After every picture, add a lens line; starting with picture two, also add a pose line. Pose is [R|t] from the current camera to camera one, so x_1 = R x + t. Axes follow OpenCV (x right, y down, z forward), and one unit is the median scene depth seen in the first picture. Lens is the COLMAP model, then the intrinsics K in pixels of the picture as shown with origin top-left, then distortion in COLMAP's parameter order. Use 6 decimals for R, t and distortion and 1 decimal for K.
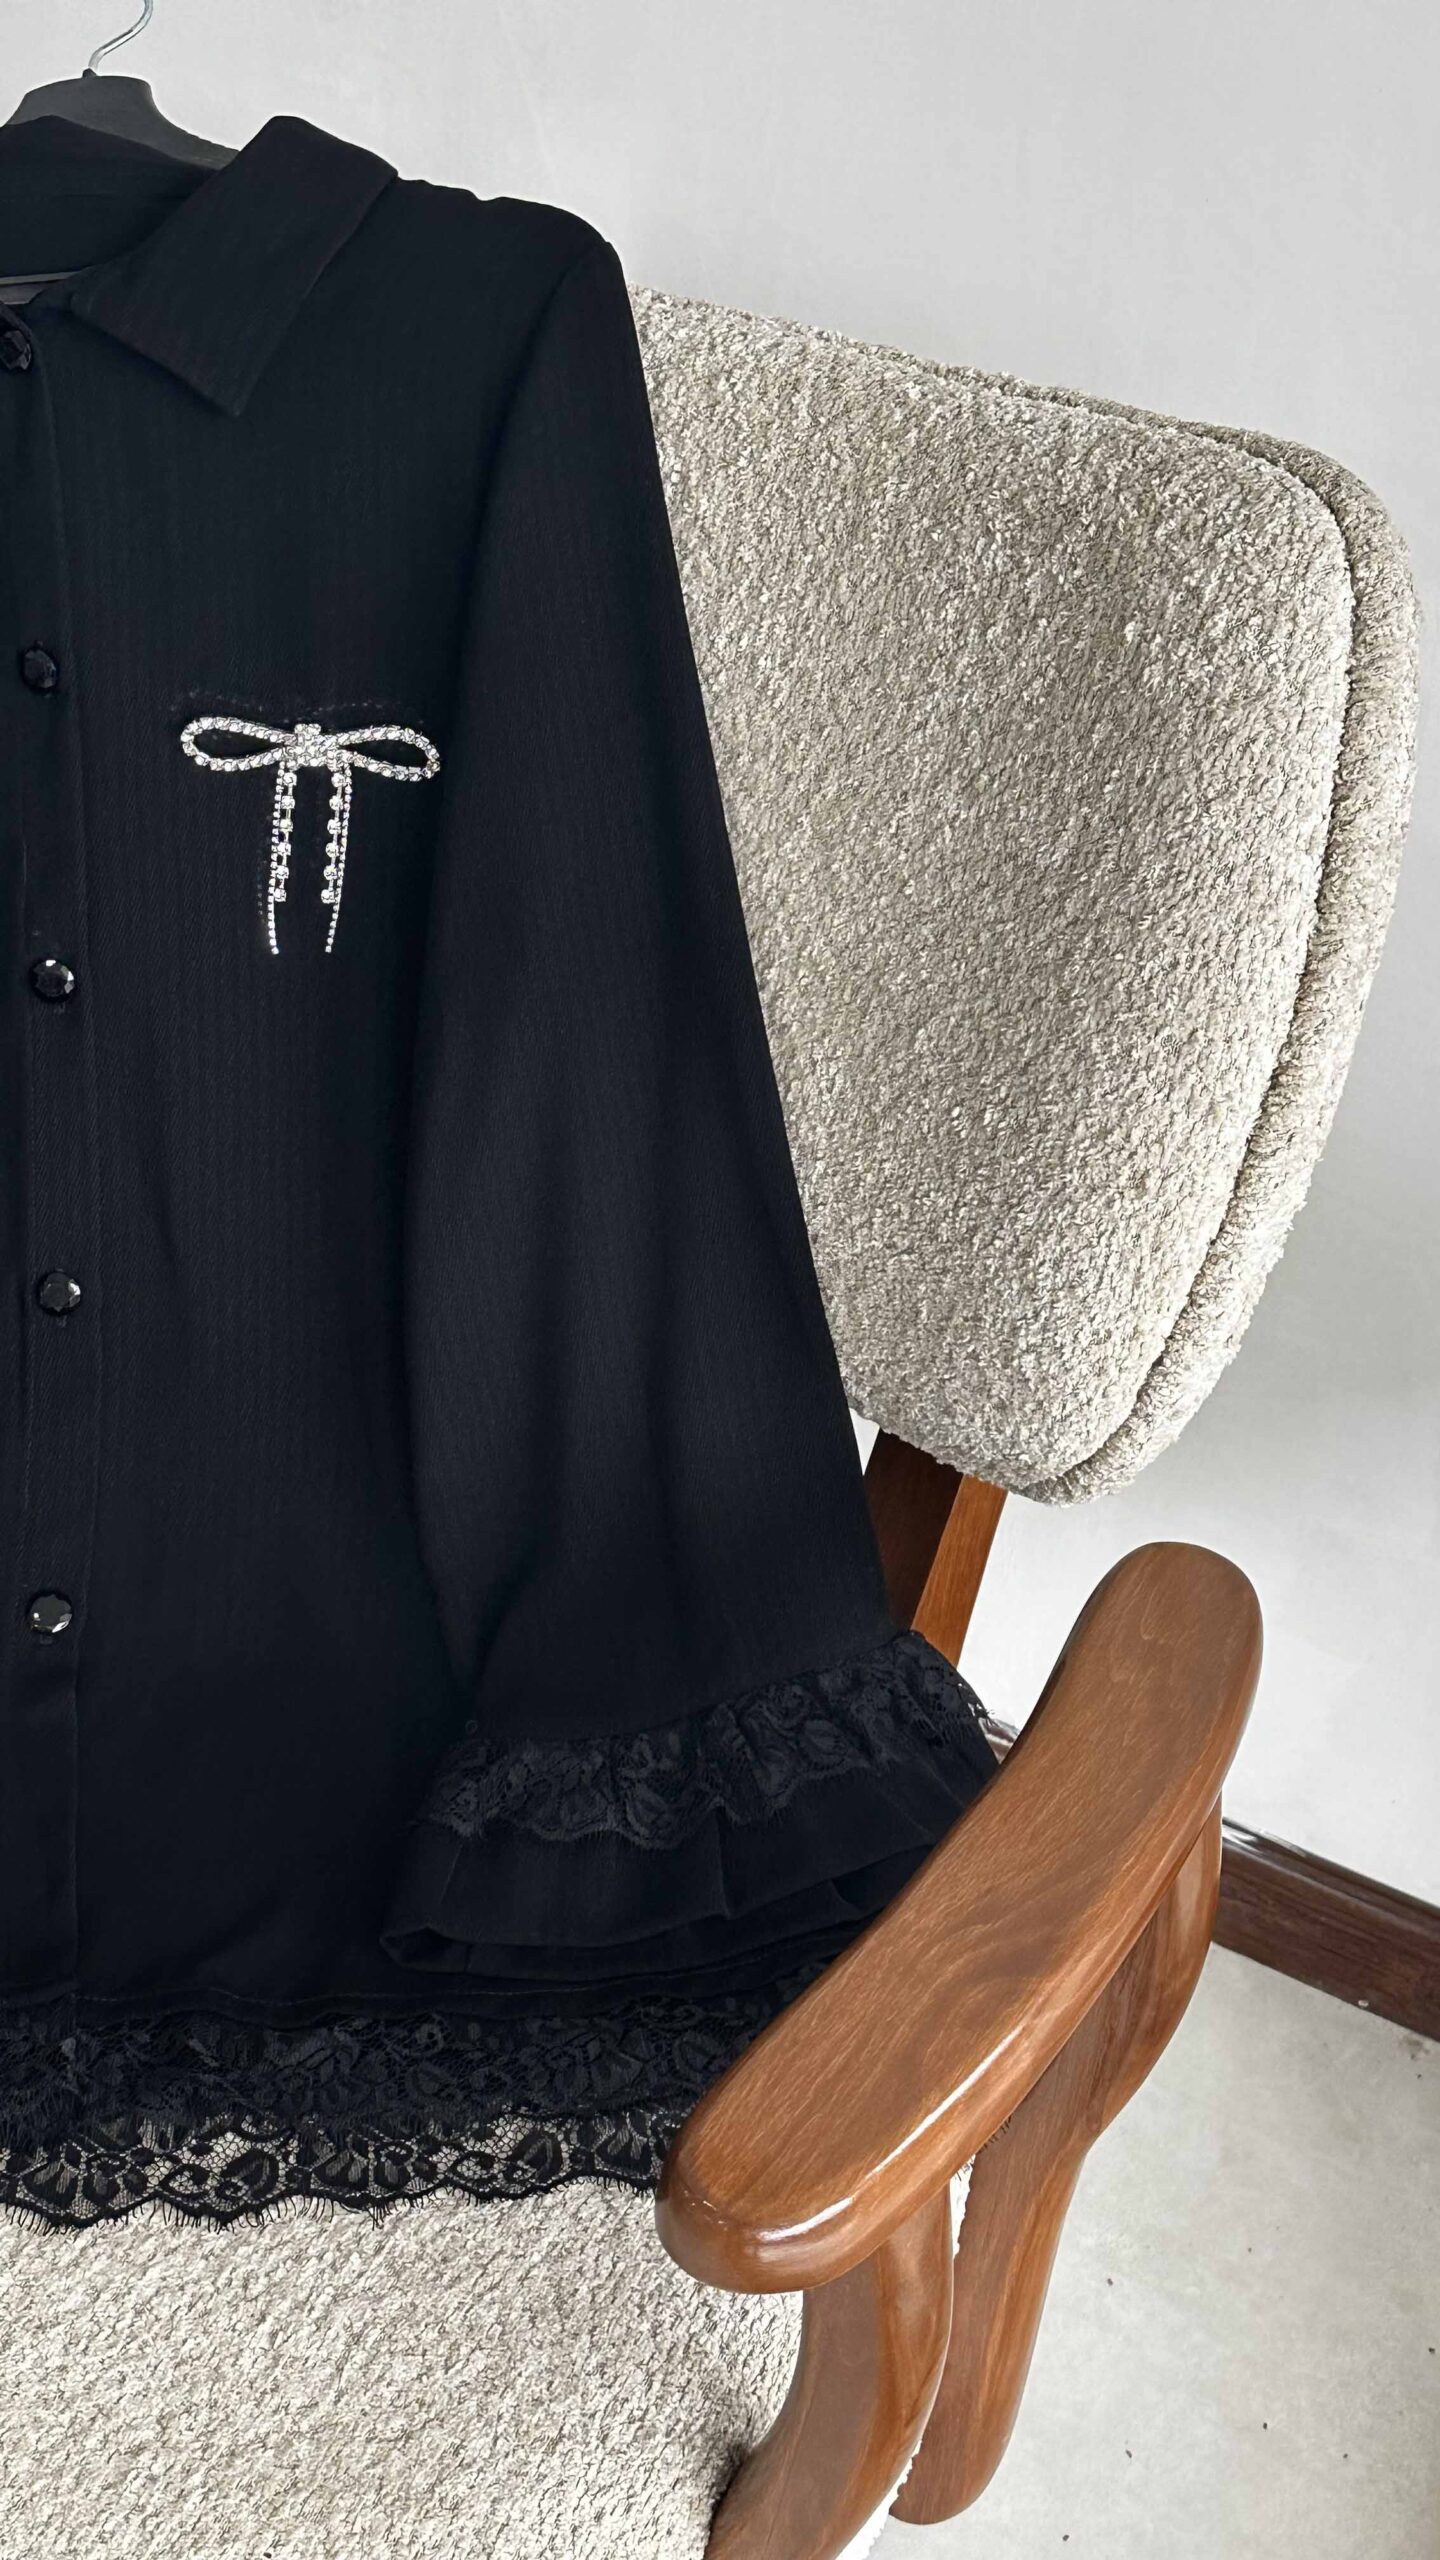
lens RADIAL K [[3231.1, 0, 680.8], [0, 3231.1, 1301.2], [0, 0, 1]] dist [0.181938, -0.408459]
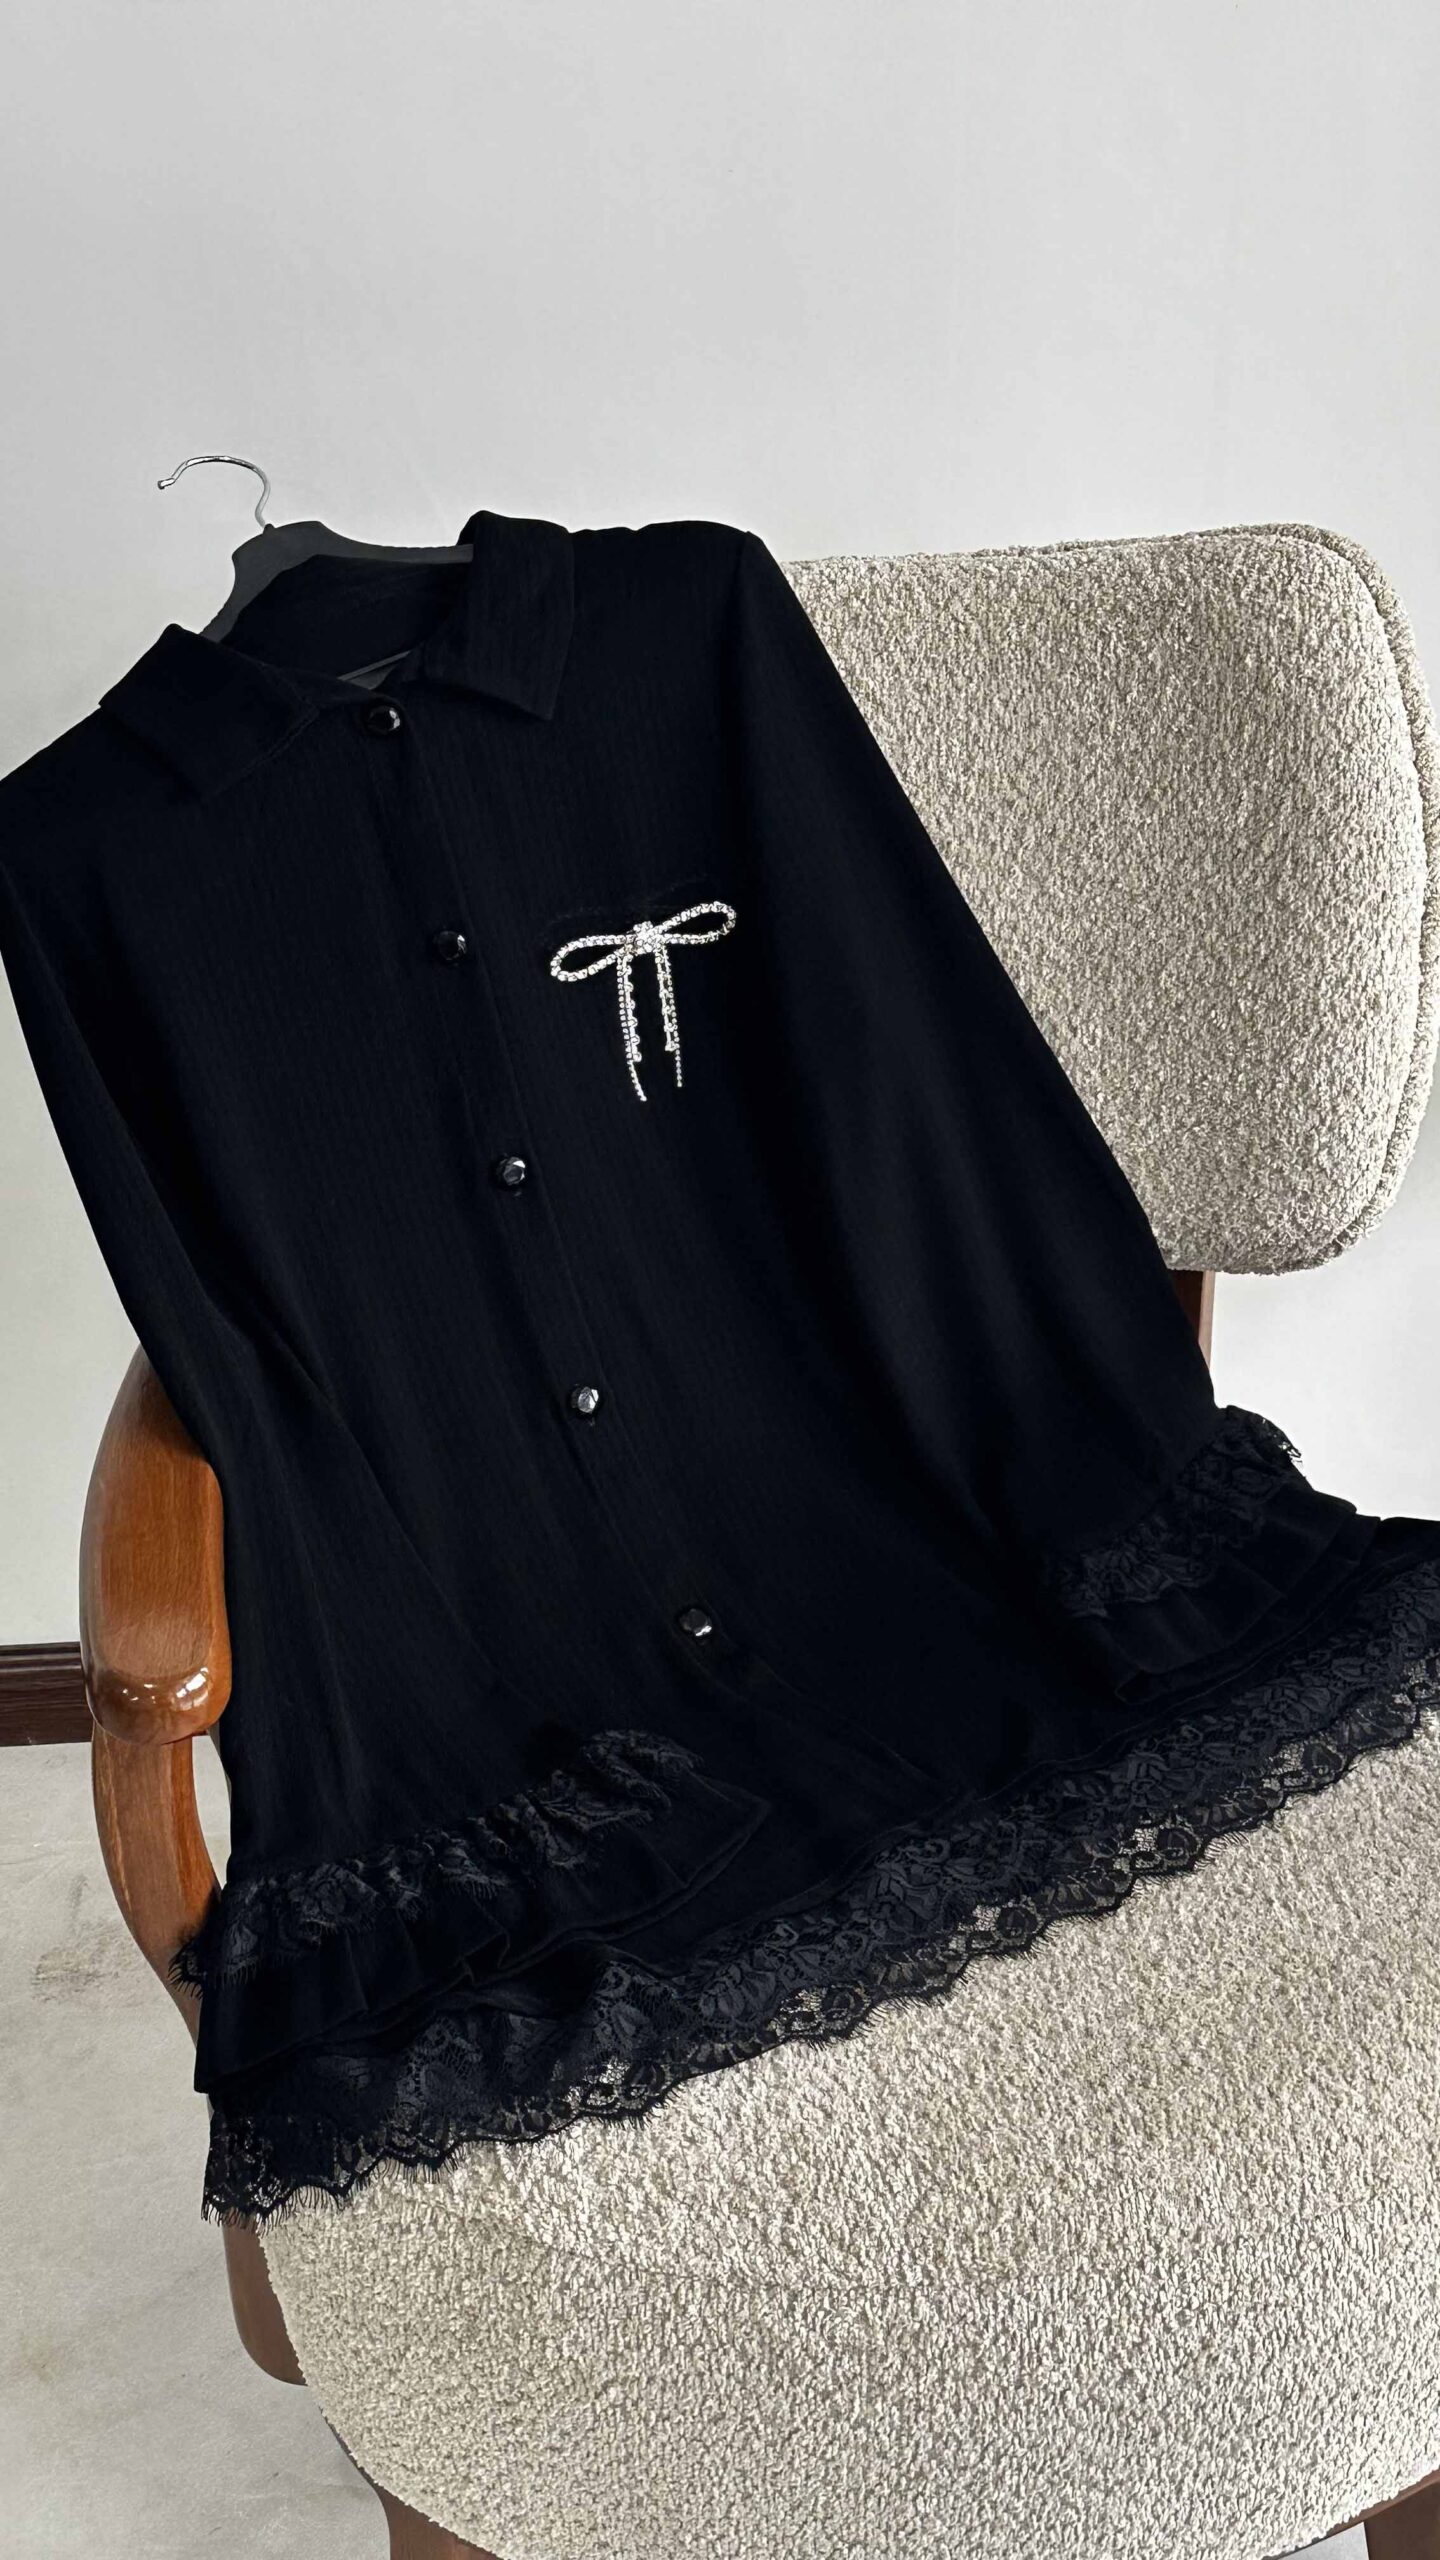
lens RADIAL K [[3231.1, 0, 680.8], [0, 3231.1, 1301.2], [0, 0, 1]] dist [0.181938, -0.408459]
pose [[0.857928, -0.333890, 0.390483, -0.747979], [0.372553, 0.927666, -0.025316, 0.008836], [-0.353785, 0.167195, 0.920262, -0.235280]]
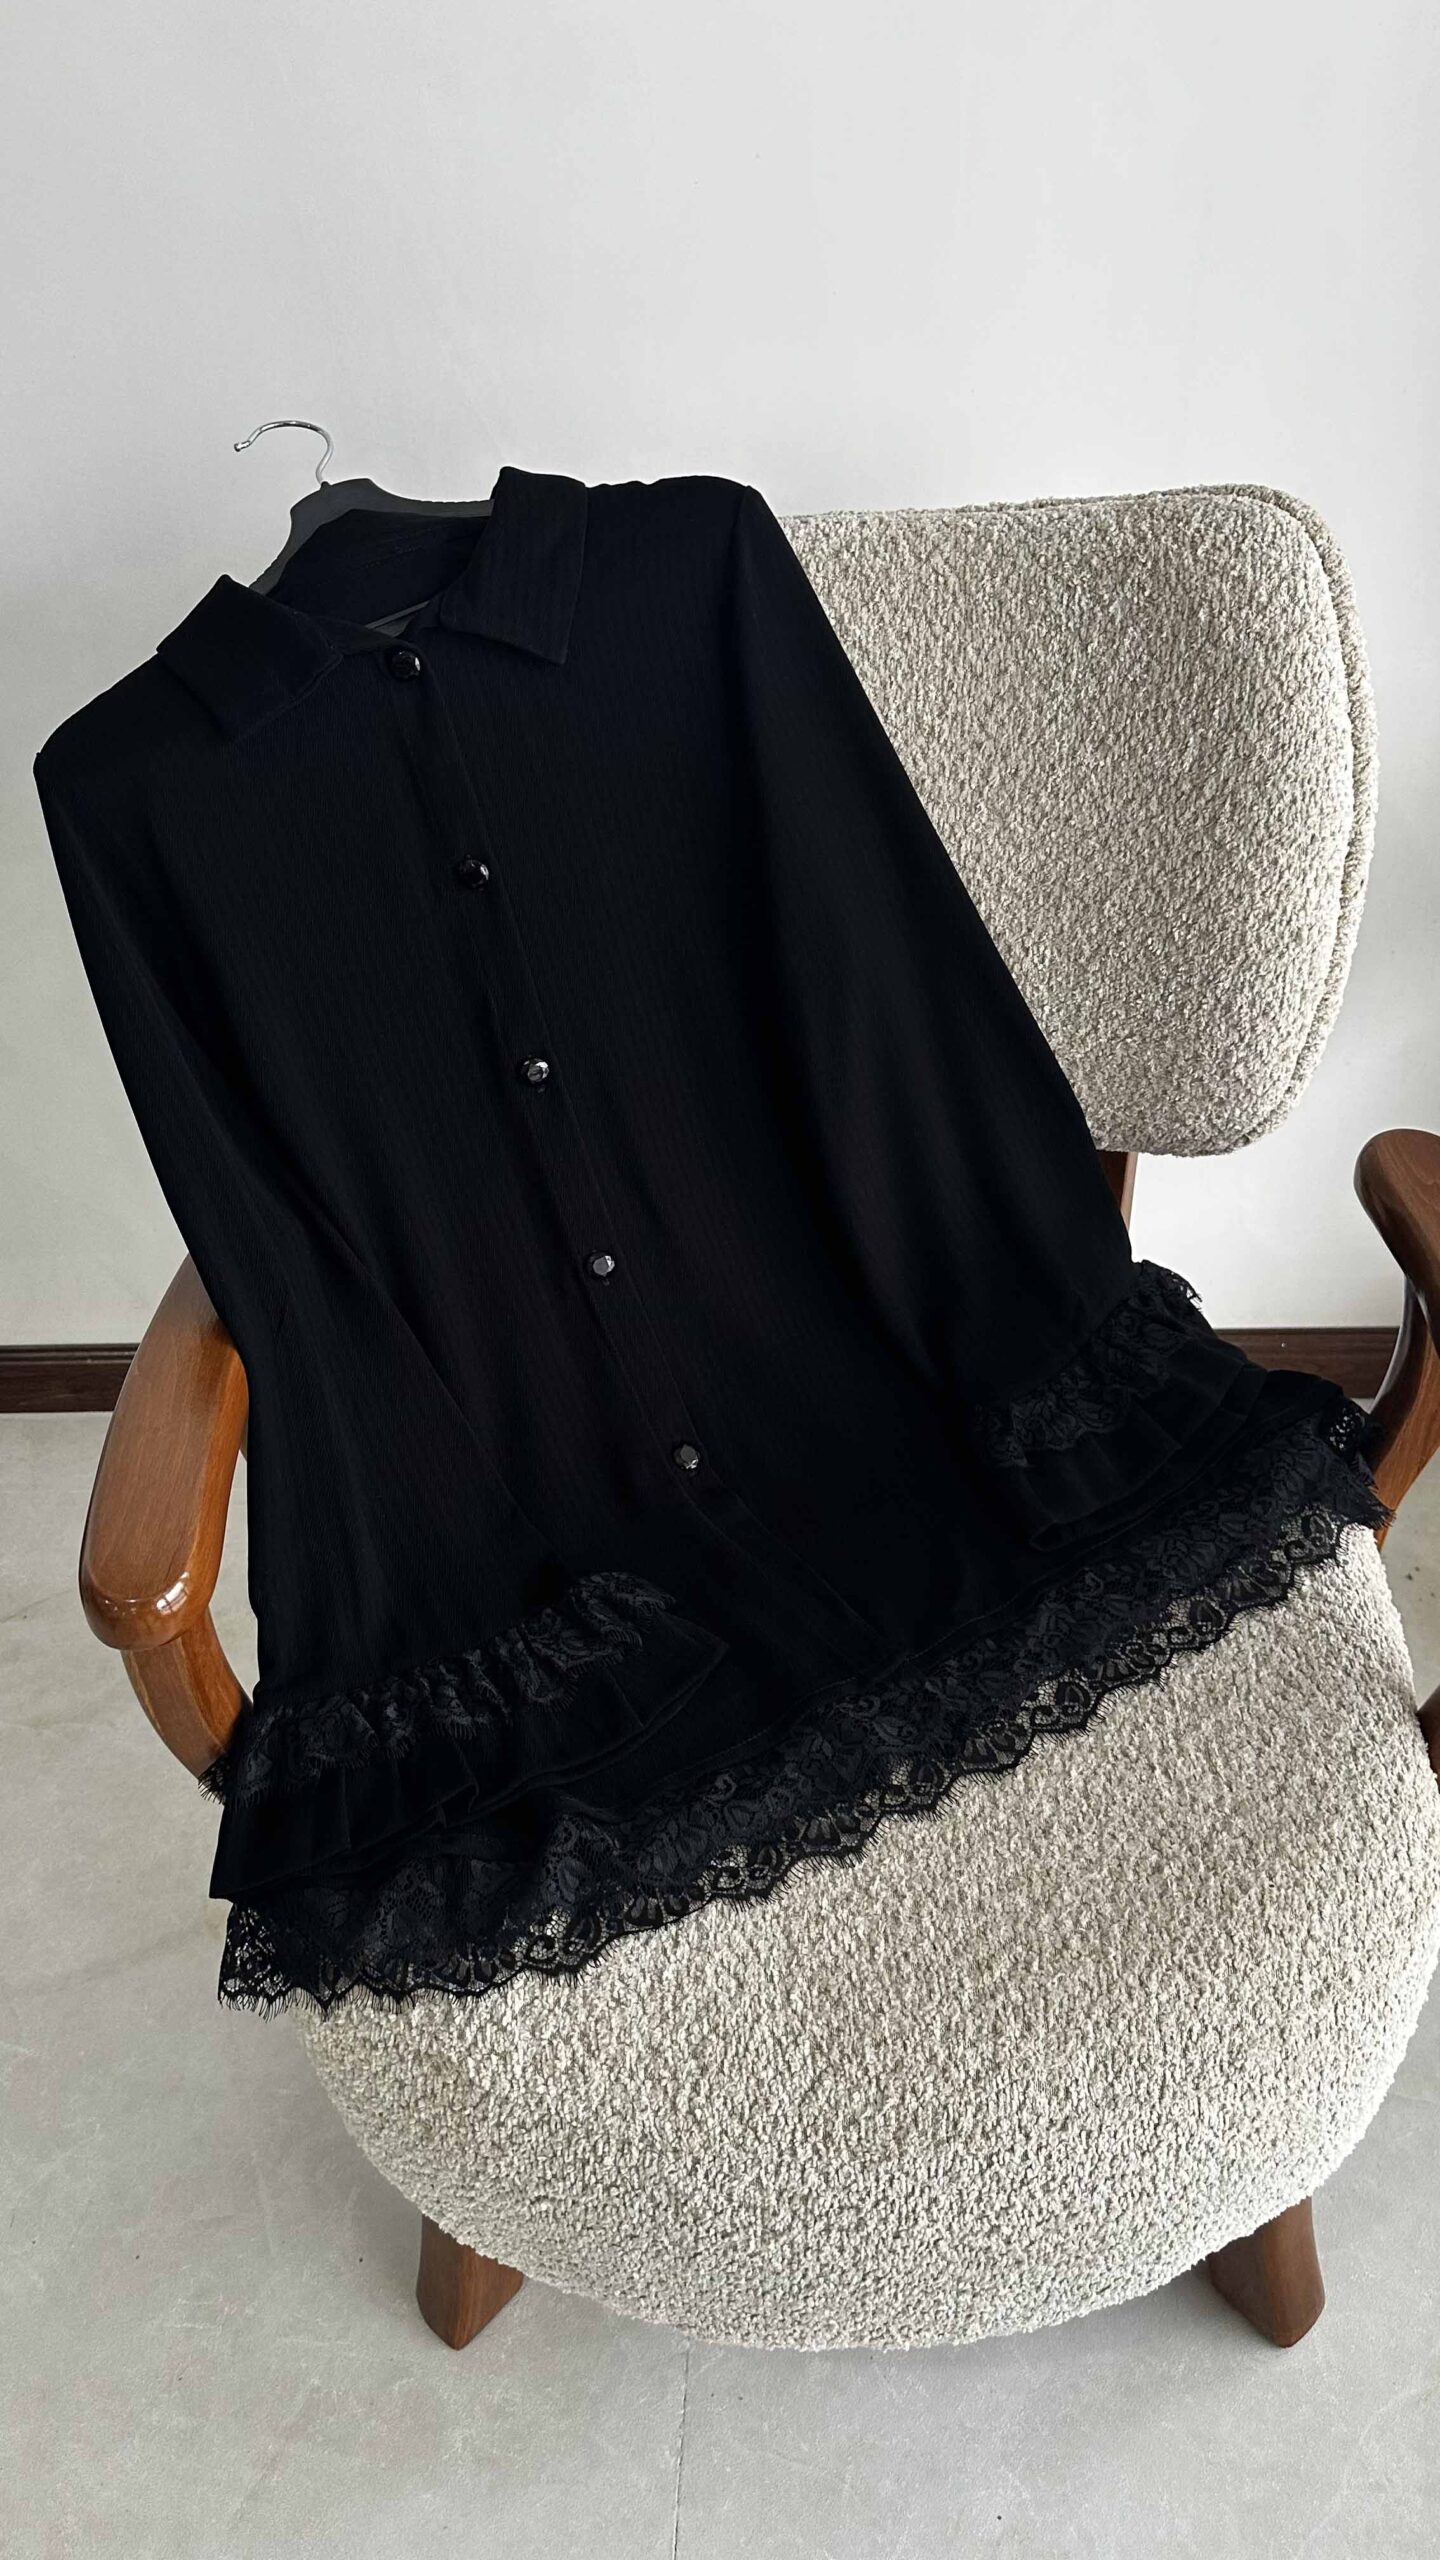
lens RADIAL K [[1815.0, 0, 720.0], [0, 1815.0, 1280.0], [0, 0, 1]] dist [0.192769, -0.469009]
pose [[0.887761, -0.369612, 0.274350, -0.438602], [0.353305, 0.929186, 0.108577, -0.079140], [-0.295054, 0.000539, 0.955480, 0.180330]]
